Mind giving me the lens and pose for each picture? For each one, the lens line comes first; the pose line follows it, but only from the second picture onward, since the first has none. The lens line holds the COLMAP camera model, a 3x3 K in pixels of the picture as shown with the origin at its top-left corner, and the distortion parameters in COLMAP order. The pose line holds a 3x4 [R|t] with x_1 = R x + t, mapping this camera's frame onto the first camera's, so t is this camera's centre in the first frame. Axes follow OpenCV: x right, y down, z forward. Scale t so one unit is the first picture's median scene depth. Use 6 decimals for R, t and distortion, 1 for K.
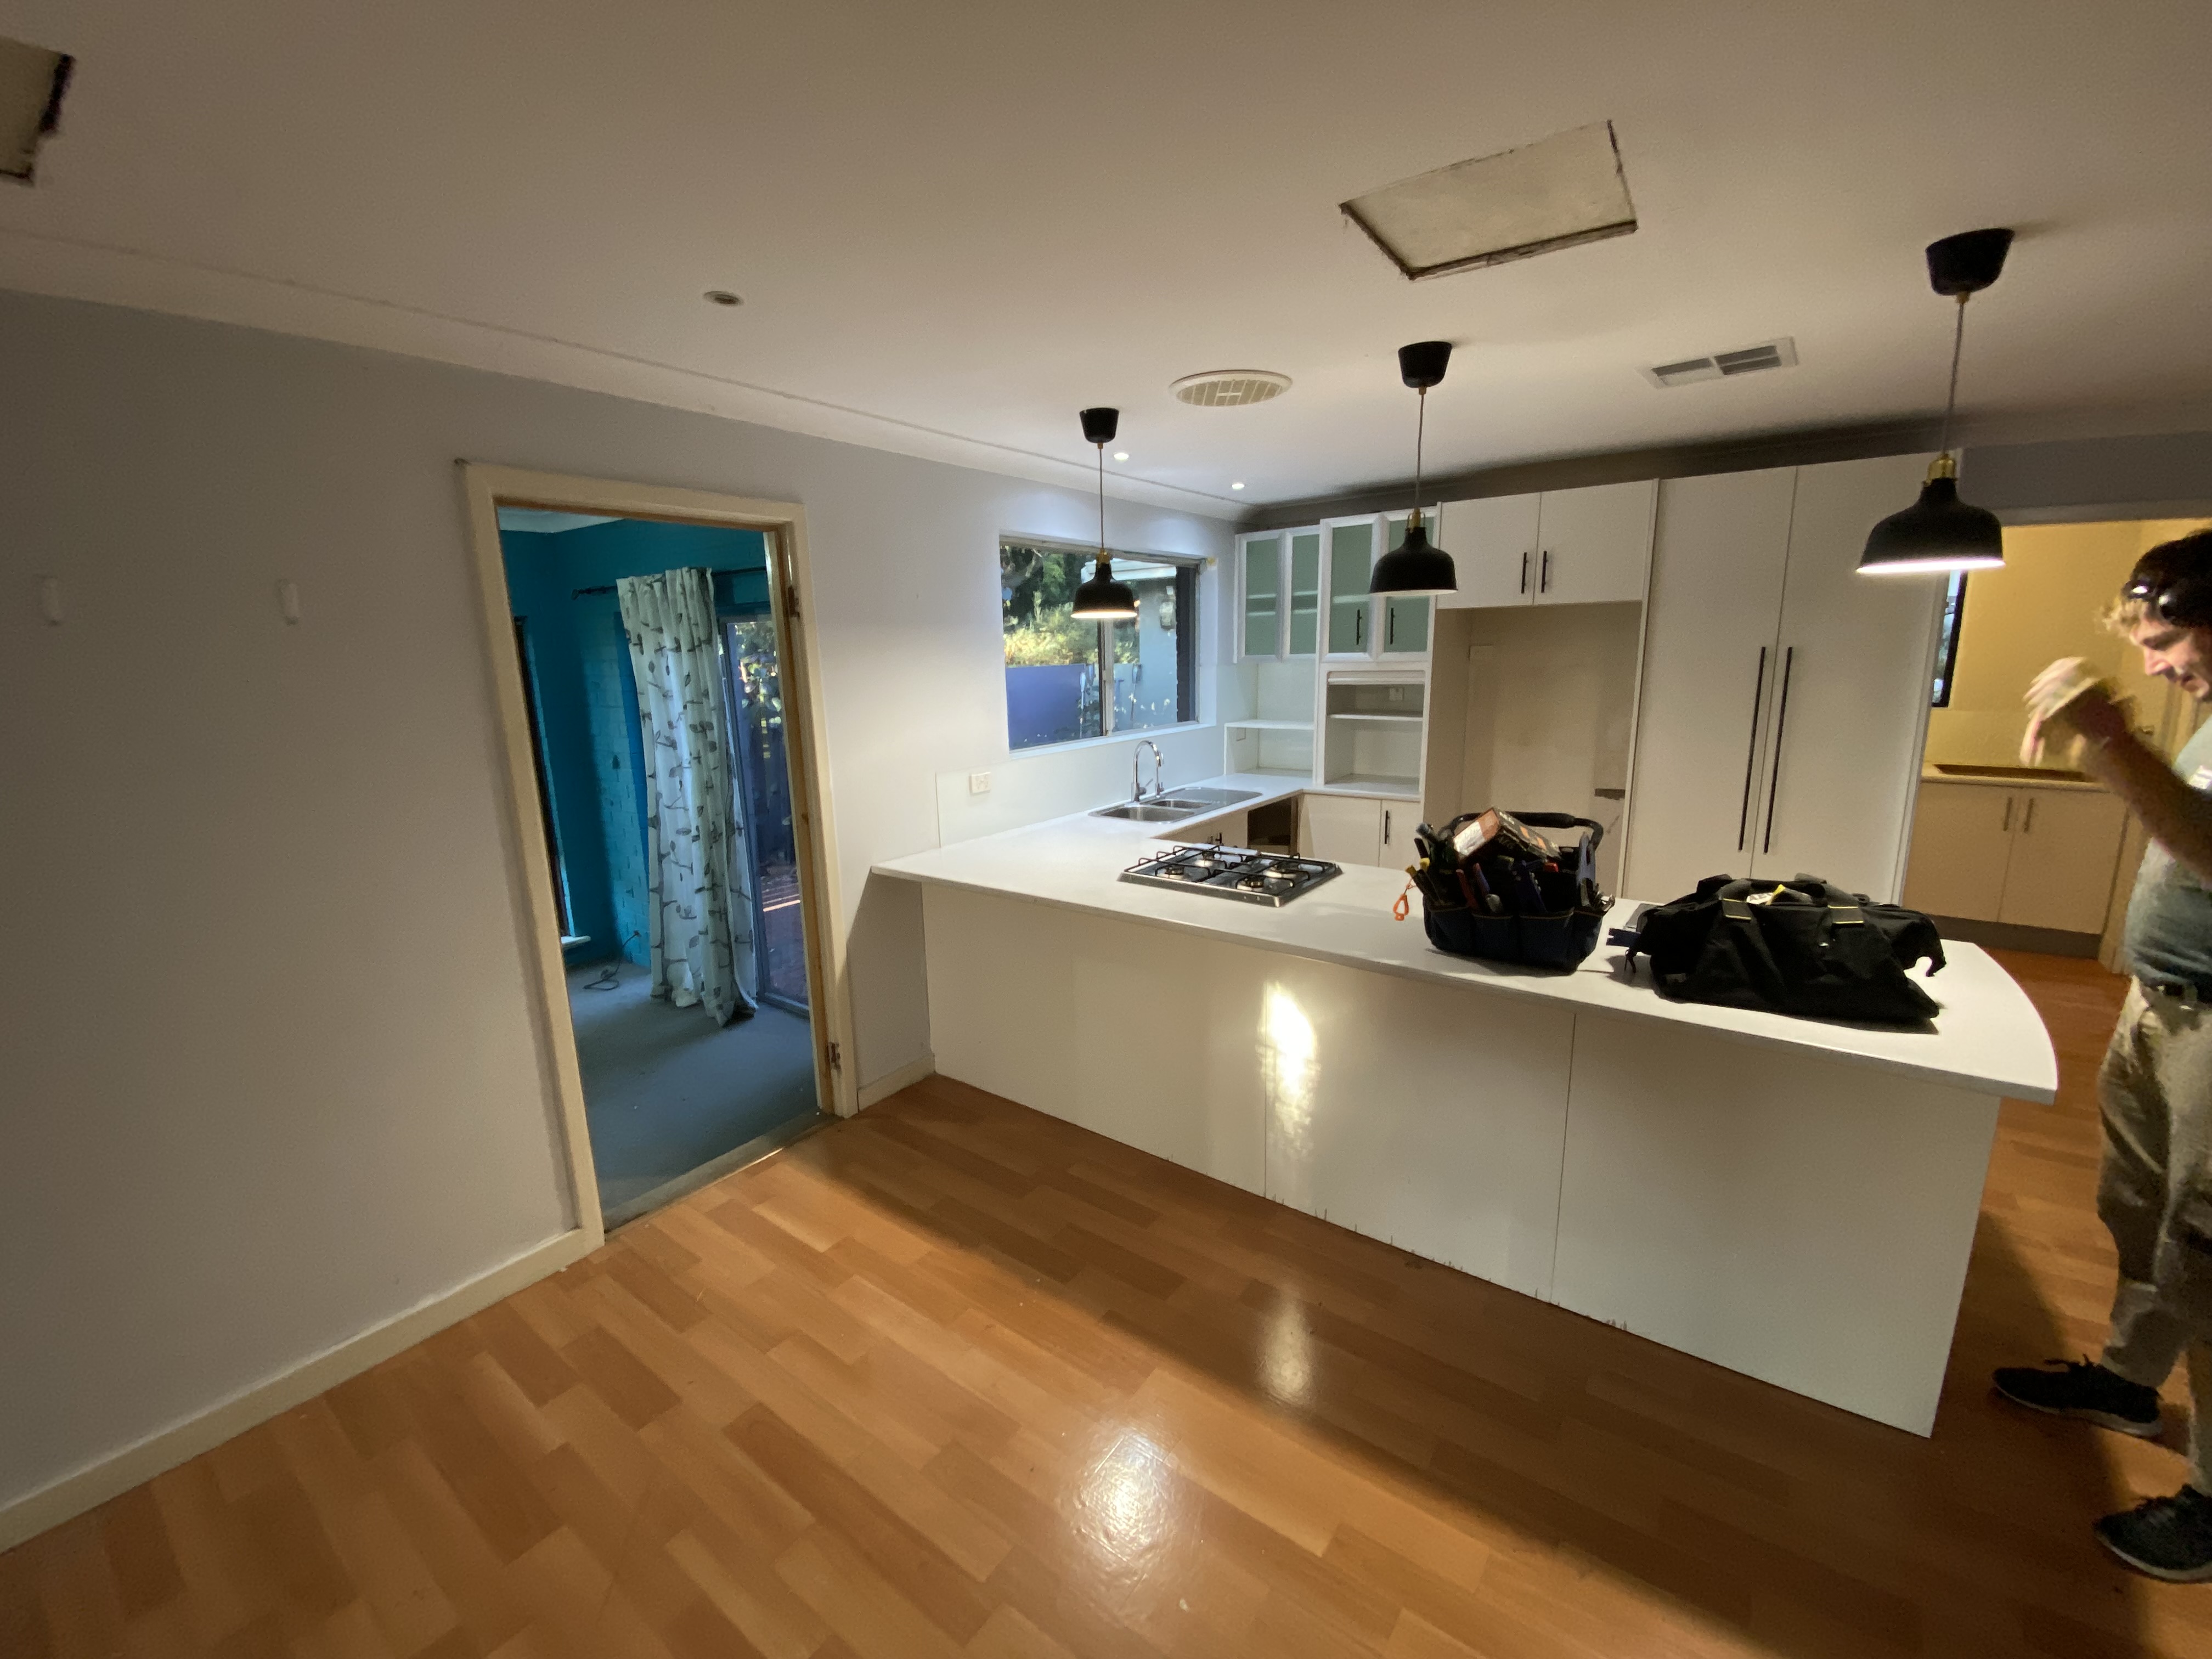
lens RADIAL K [[903.4, 0, 1106.0], [0, 903.4, 829.5], [0, 0, 1]] dist [0.000060, -0.000666]
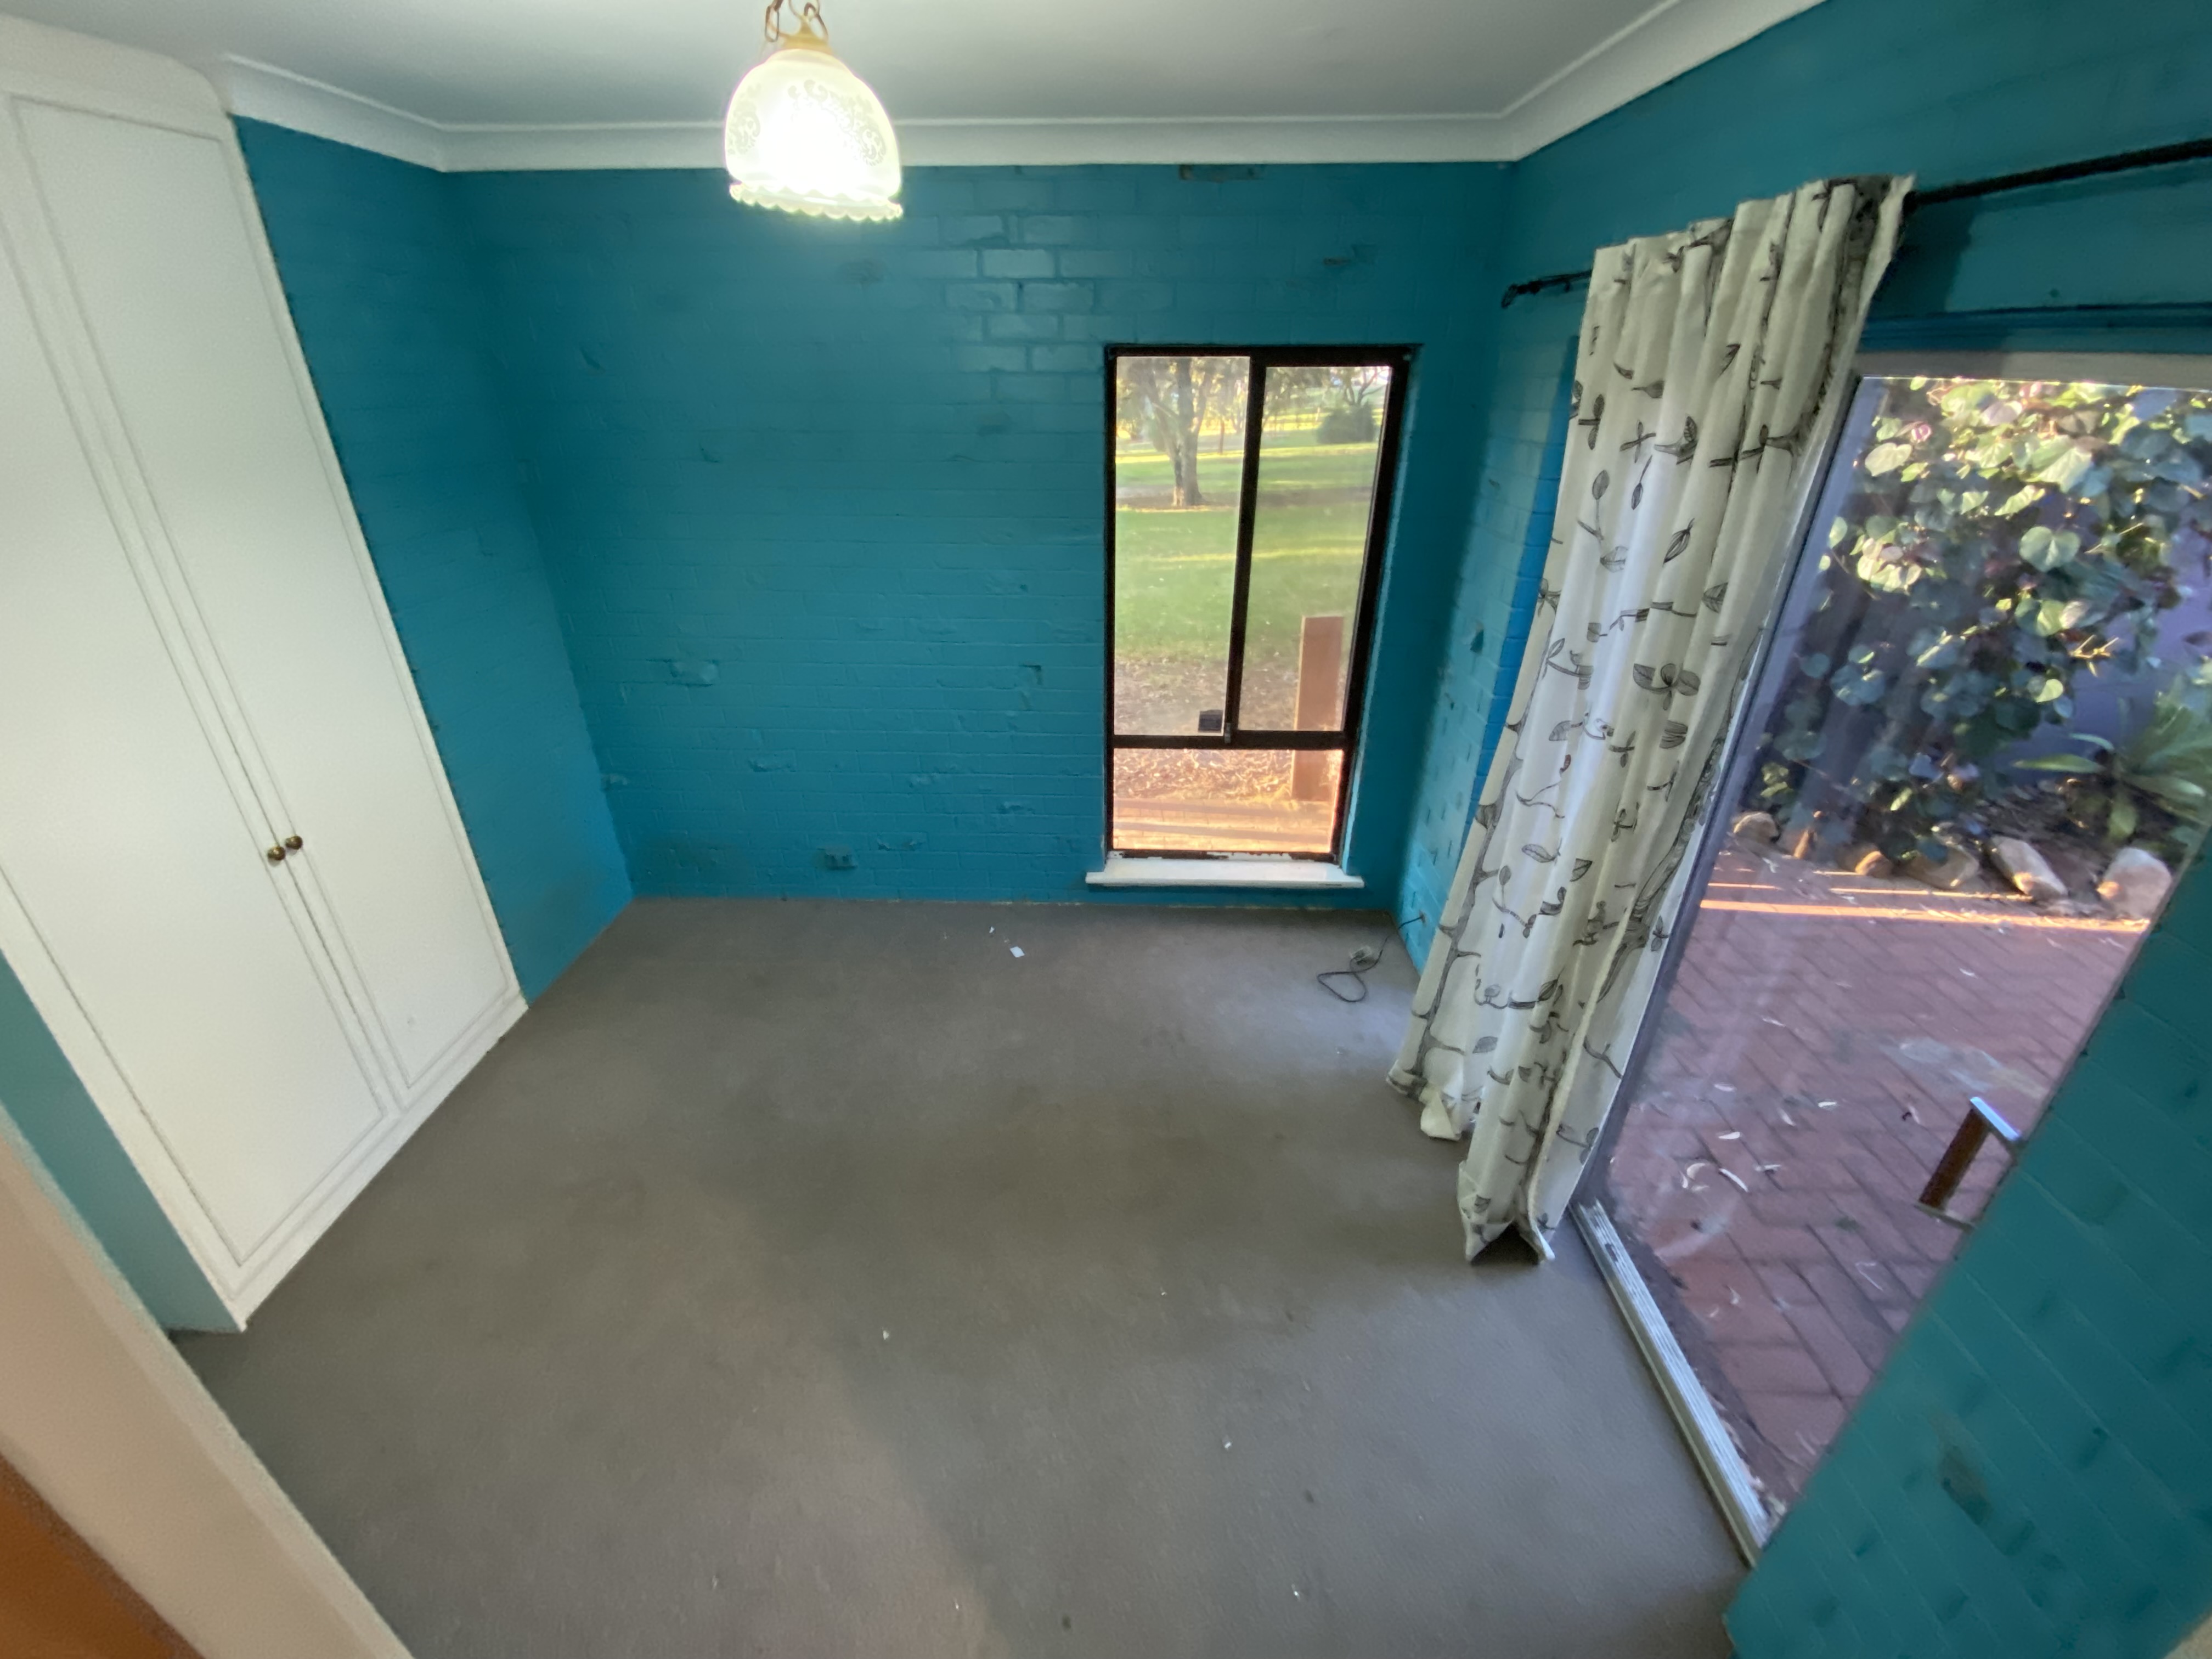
lens RADIAL K [[903.4, 0, 1106.0], [0, 903.4, 829.5], [0, 0, 1]] dist [0.000060, -0.000666]
pose [[0.583901, 0.387823, -0.713199, -0.274697], [-0.182163, 0.918702, 0.350434, -0.136904], [0.791123, -0.074700, 0.607078, 0.549687]]
